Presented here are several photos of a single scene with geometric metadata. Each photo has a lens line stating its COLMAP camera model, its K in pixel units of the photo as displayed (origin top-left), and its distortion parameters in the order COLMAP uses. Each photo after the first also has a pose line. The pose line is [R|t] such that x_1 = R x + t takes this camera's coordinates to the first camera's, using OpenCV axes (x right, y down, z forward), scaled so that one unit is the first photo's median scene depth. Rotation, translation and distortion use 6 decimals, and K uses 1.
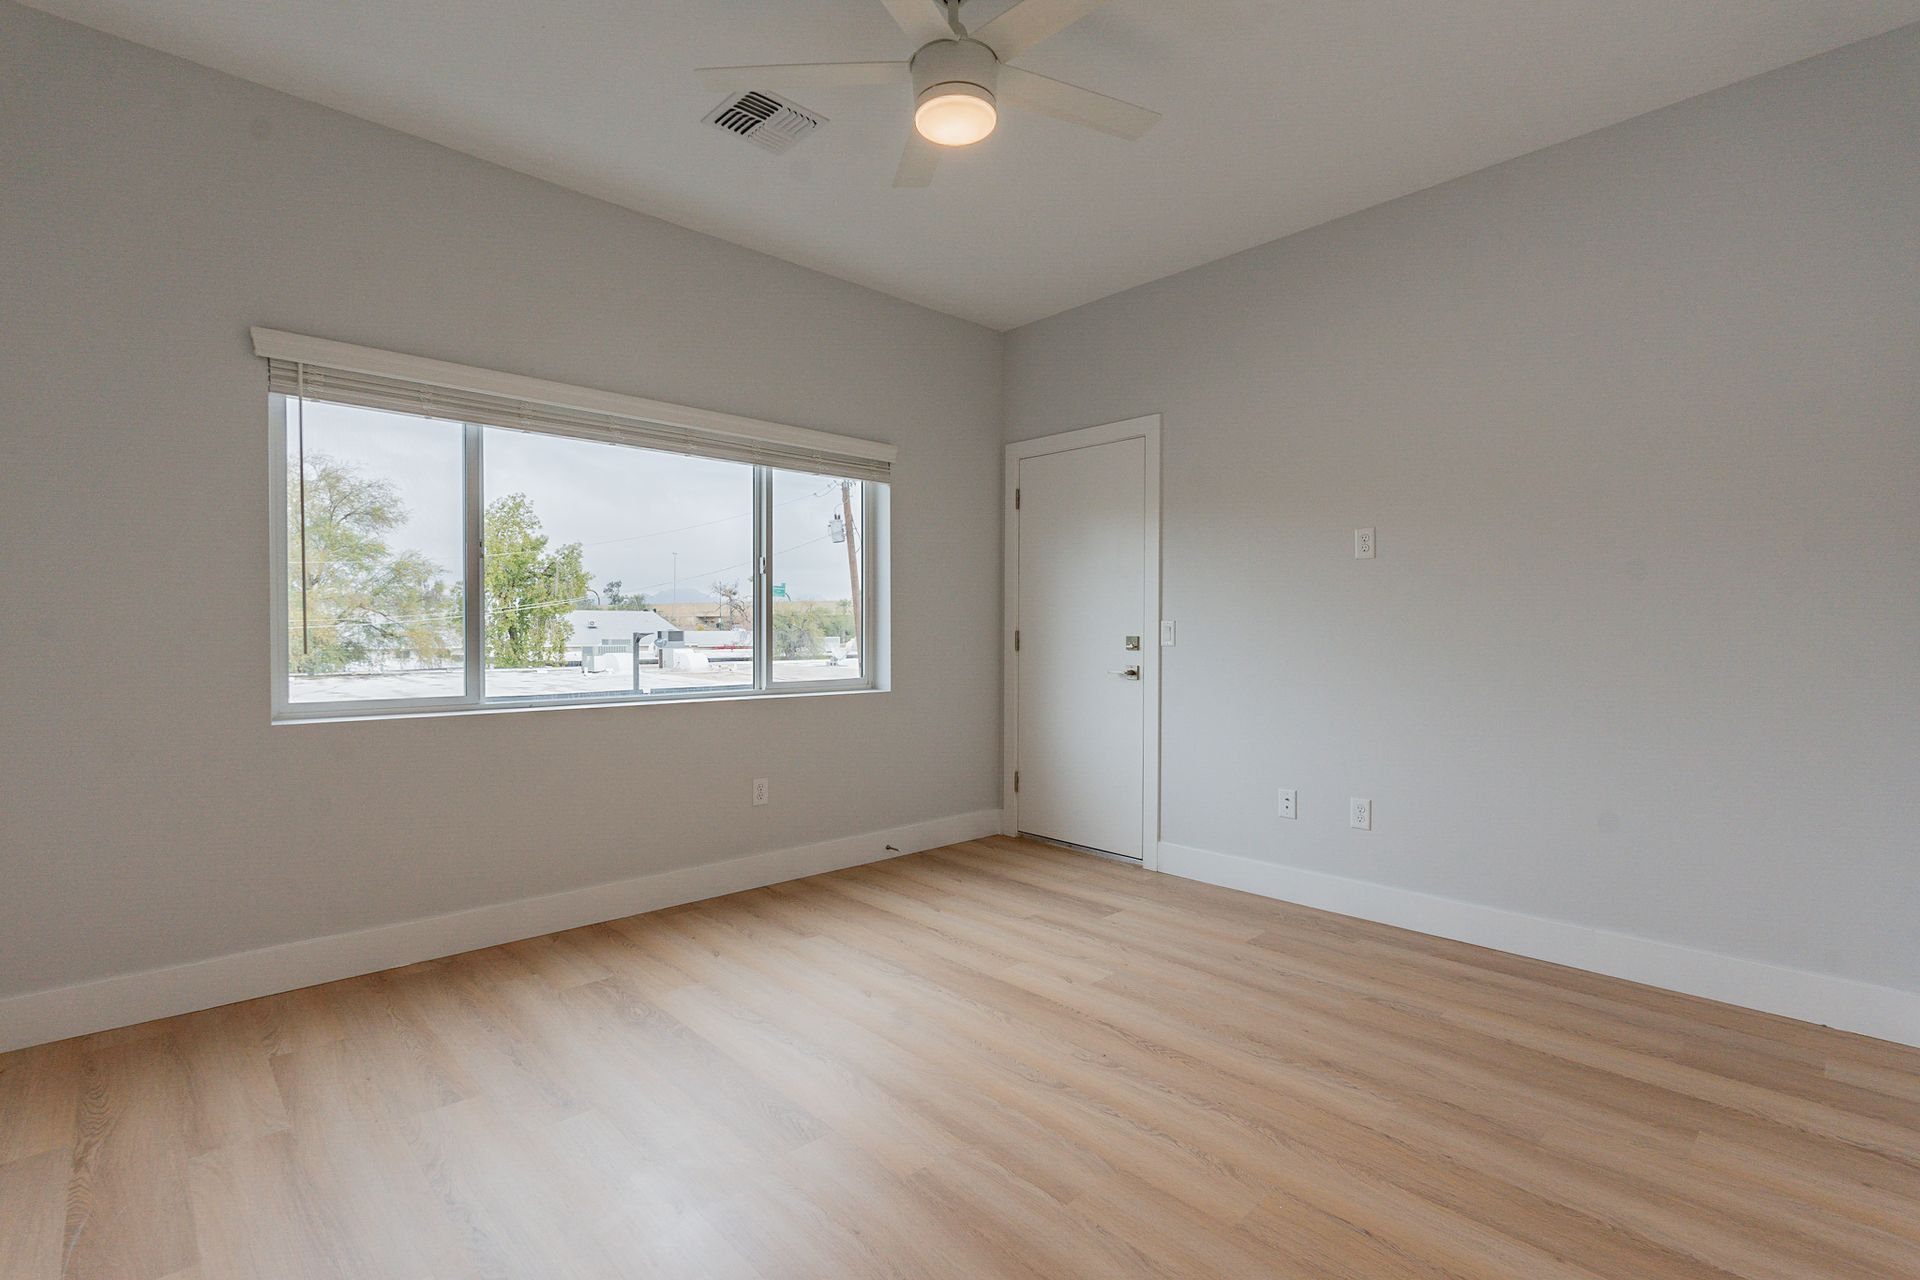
lens RADIAL K [[876.4, 0, 951.2], [0, 876.4, 656.3], [0, 0, 1]] dist [-0.000262, -0.000028]
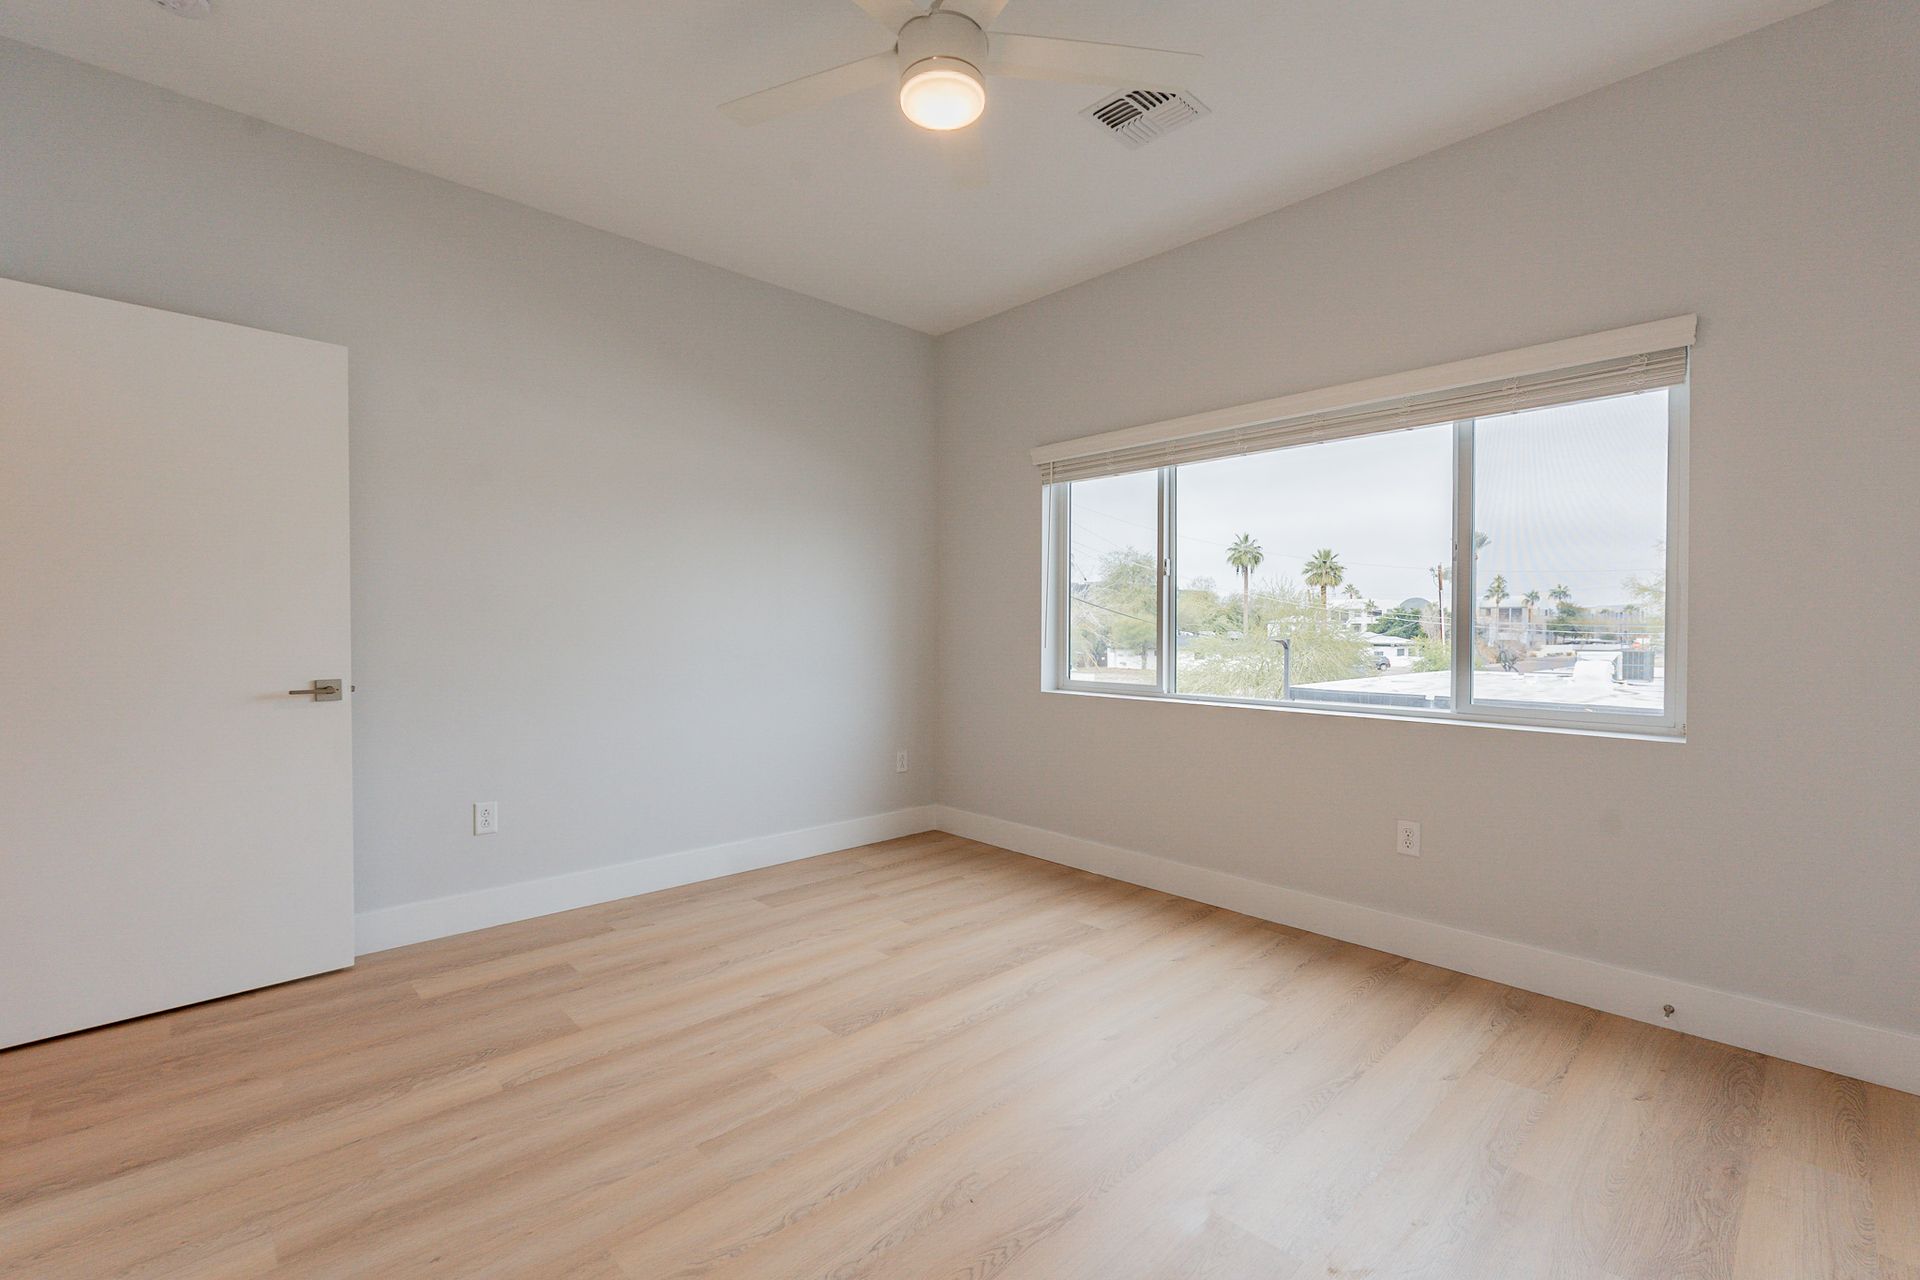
lens RADIAL K [[838.3, 0, 955.2], [0, 838.3, 641.9], [0, 0, 1]] dist [-0.000779, -0.000786]
pose [[0.006678, 0.021785, -0.999740, 0.630169], [-0.026101, 0.999426, 0.021604, -0.034077], [0.999637, 0.025950, 0.007243, 0.679680]]
